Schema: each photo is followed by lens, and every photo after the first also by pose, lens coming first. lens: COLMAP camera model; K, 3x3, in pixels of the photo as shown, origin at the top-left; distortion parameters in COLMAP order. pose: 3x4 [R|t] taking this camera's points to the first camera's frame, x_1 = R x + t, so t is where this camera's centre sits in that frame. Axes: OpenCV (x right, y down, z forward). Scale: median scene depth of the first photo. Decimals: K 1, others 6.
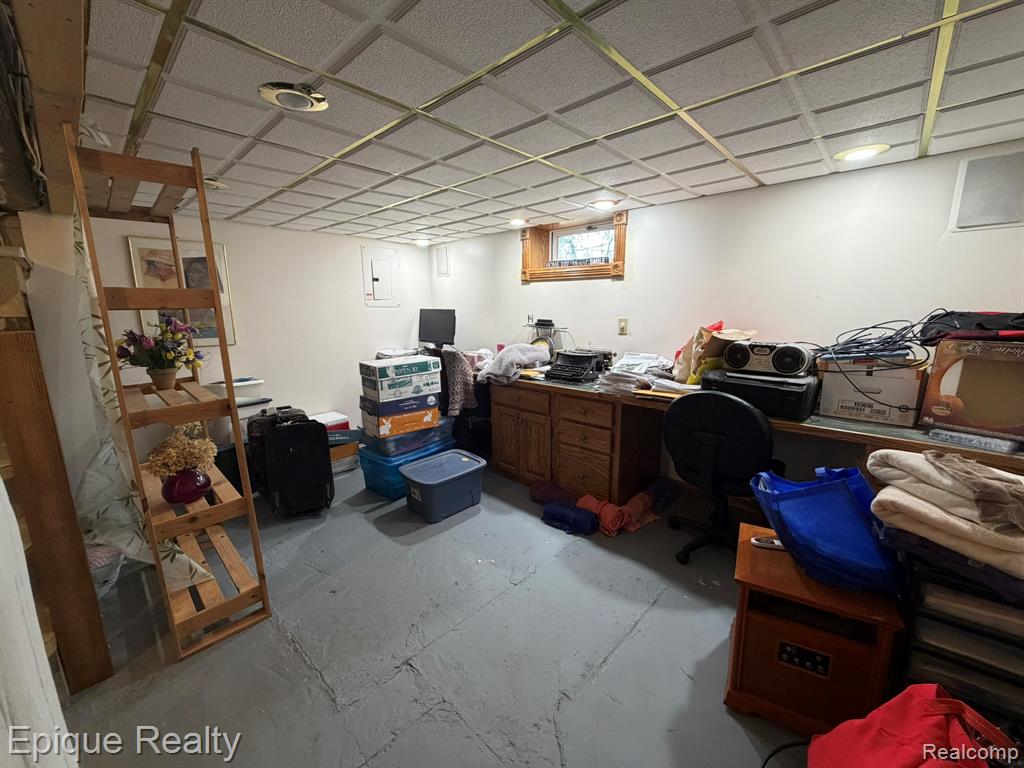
lens RADIAL K [[409.1, 0, 509.4], [0, 409.1, 384.2], [0, 0, 1]] dist [0.000492, 0.000202]
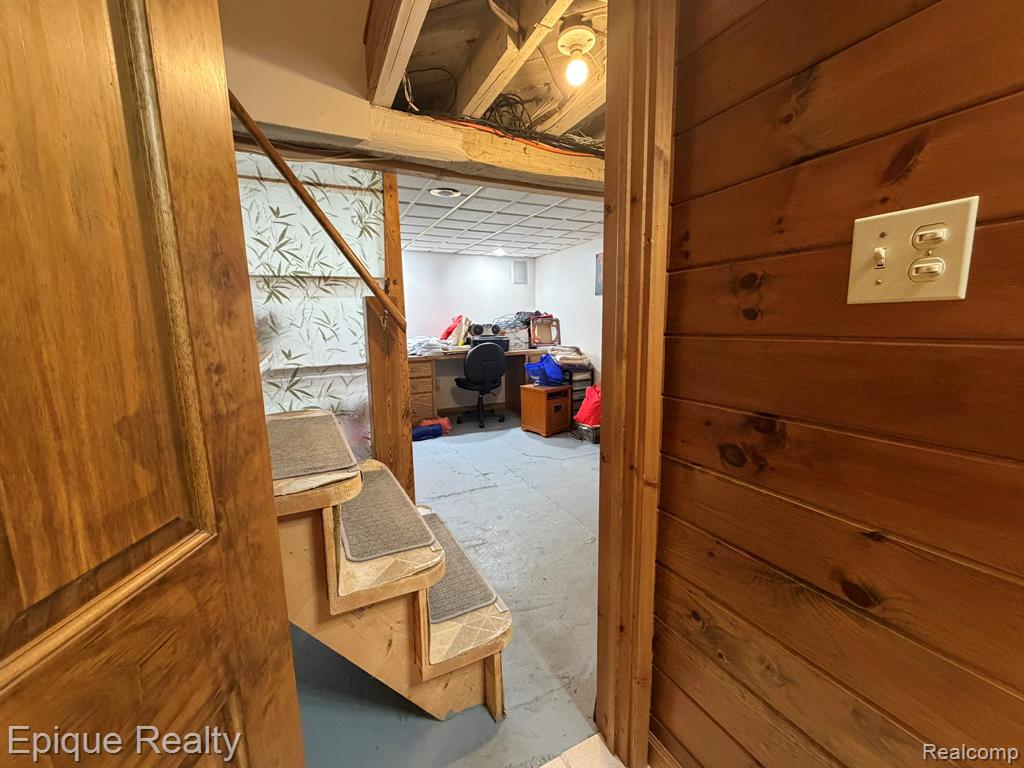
lens RADIAL K [[409.1, 0, 509.4], [0, 409.1, 384.2], [0, 0, 1]] dist [0.000492, 0.000202]
pose [[0.345729, -0.143218, 0.927340, -1.746680], [0.194230, 0.977802, 0.078599, 0.089941], [-0.918012, 0.152943, 0.365872, 0.061168]]
